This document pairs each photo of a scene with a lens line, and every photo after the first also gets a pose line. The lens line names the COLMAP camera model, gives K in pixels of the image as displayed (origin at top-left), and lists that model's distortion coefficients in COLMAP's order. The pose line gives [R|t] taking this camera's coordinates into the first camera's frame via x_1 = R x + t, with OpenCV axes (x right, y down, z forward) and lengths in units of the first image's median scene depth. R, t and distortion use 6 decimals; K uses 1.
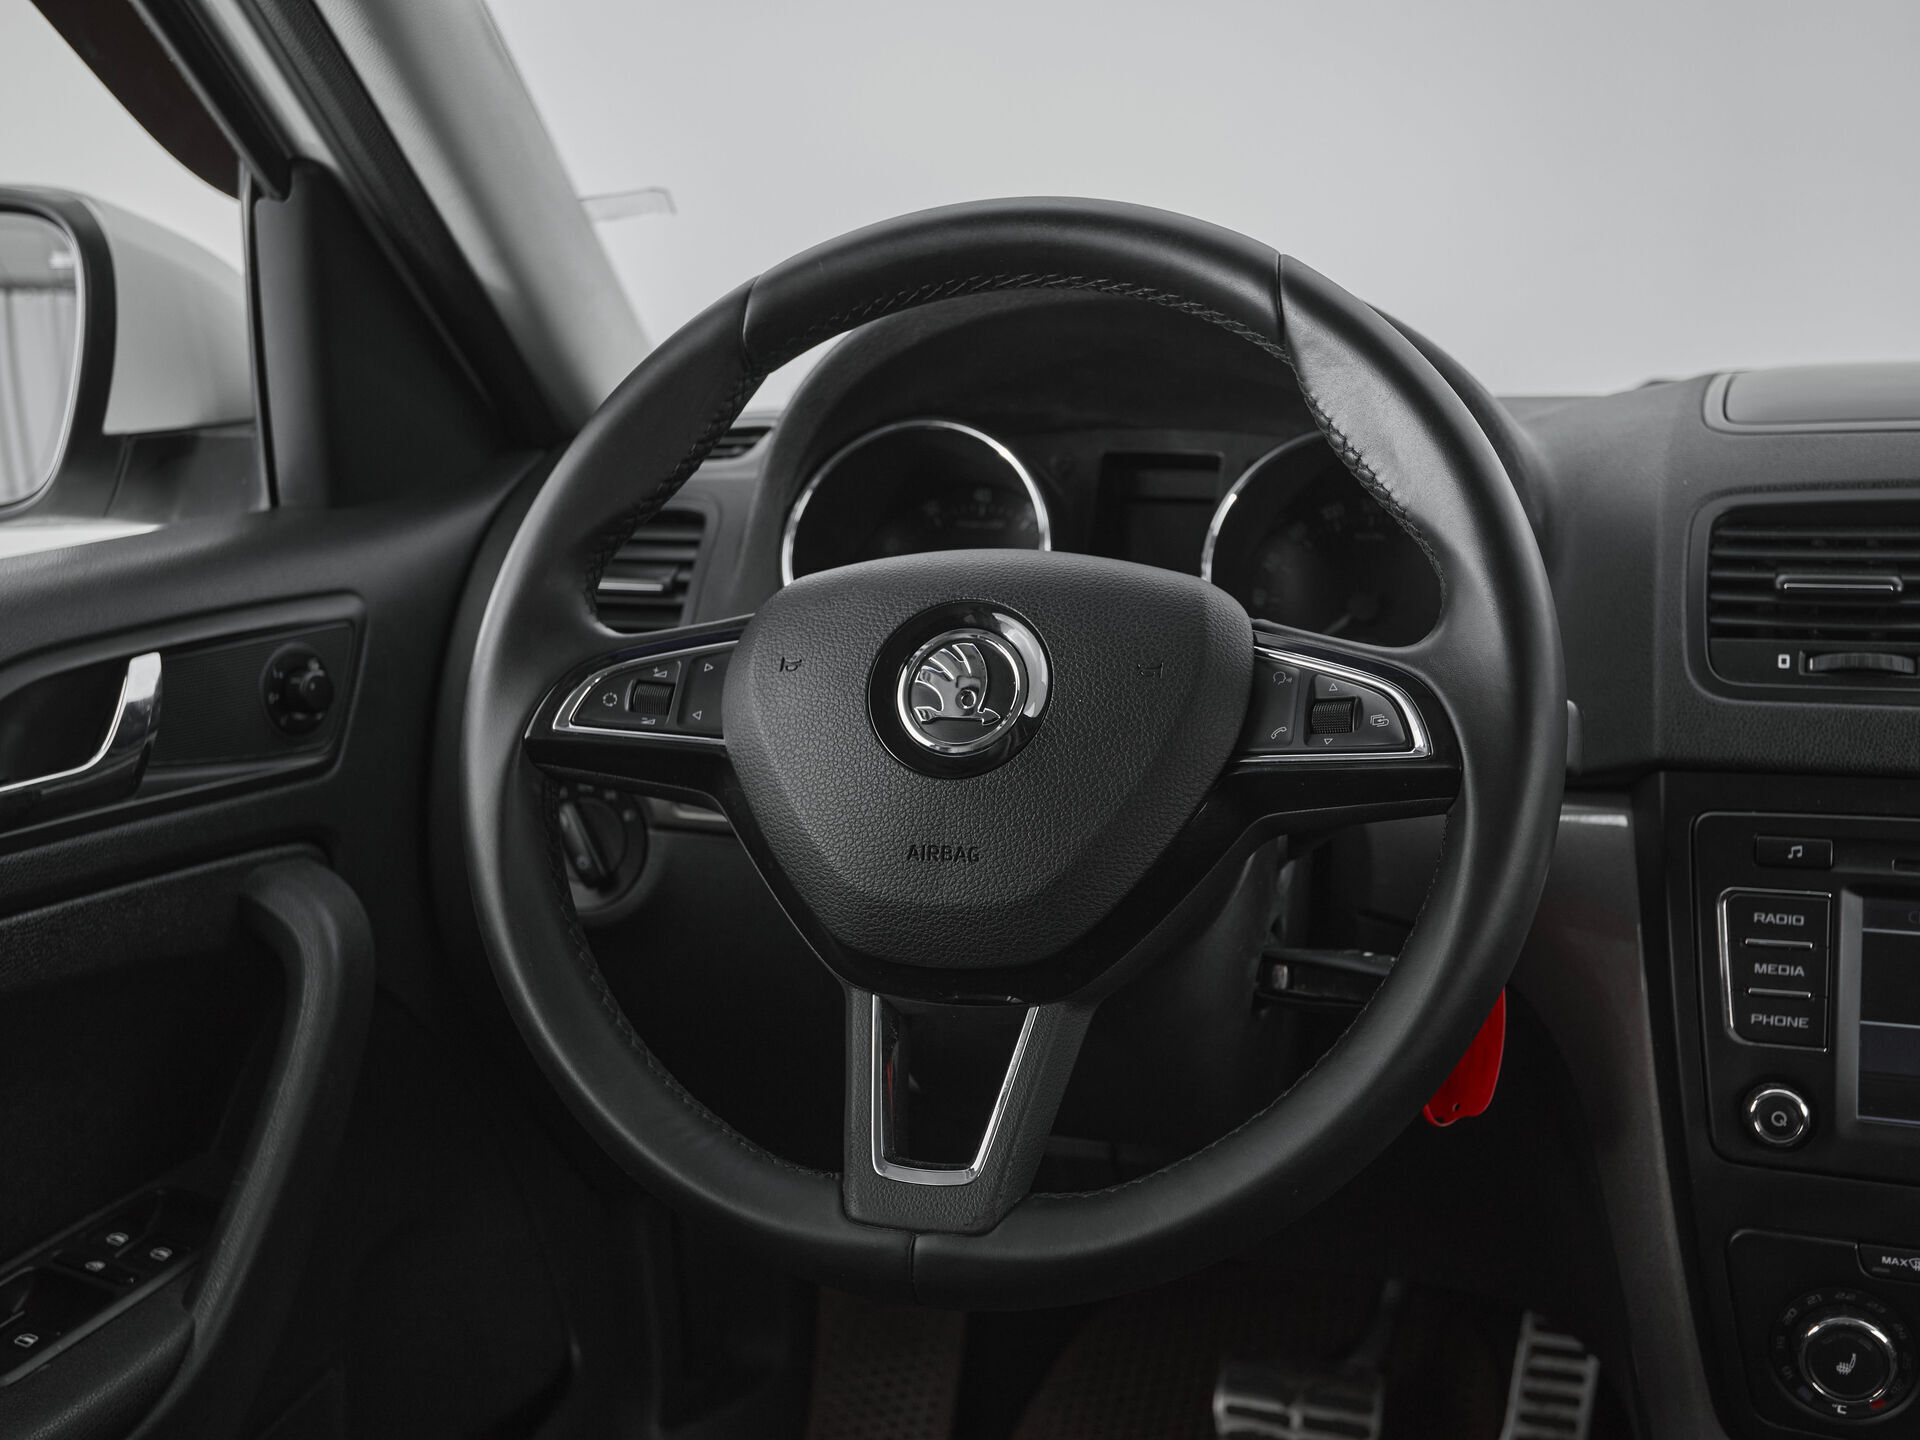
lens RADIAL K [[2075.5, 0, 955.8], [0, 2075.5, 698.4], [0, 0, 1]] dist [0.017777, 0.027552]
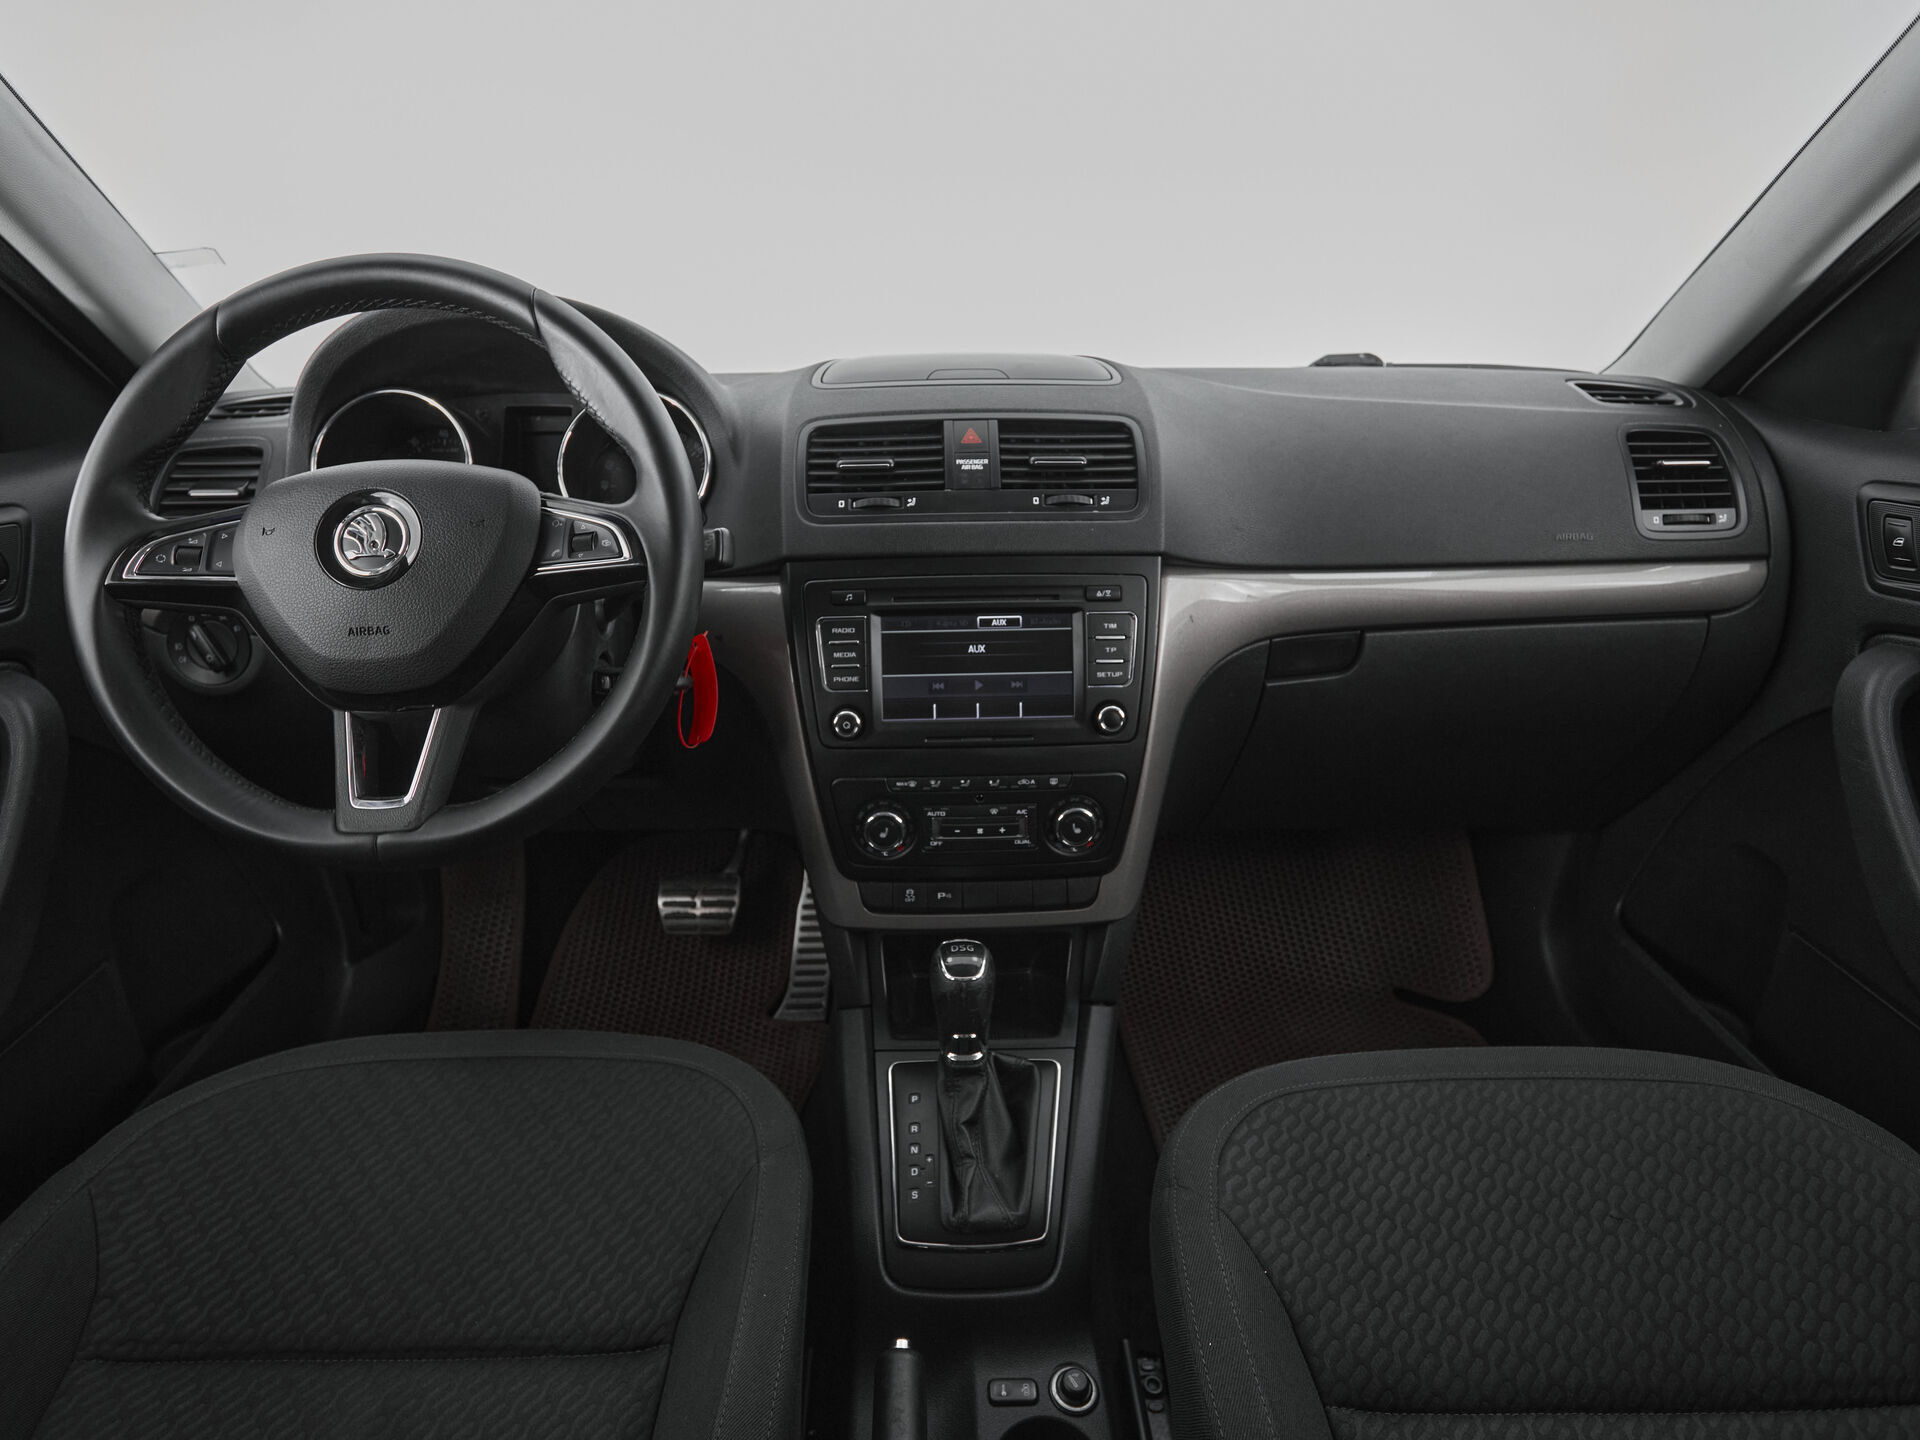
lens RADIAL K [[1080.8, 0, 960.0], [0, 1080.8, 720.0], [0, 0, 1]] dist [-0.006677, -0.000200]
pose [[0.946780, -0.106959, 0.303590, 0.170043], [0.058035, 0.984443, 0.165843, 0.022267], [-0.316606, -0.139398, 0.938259, -0.054766]]
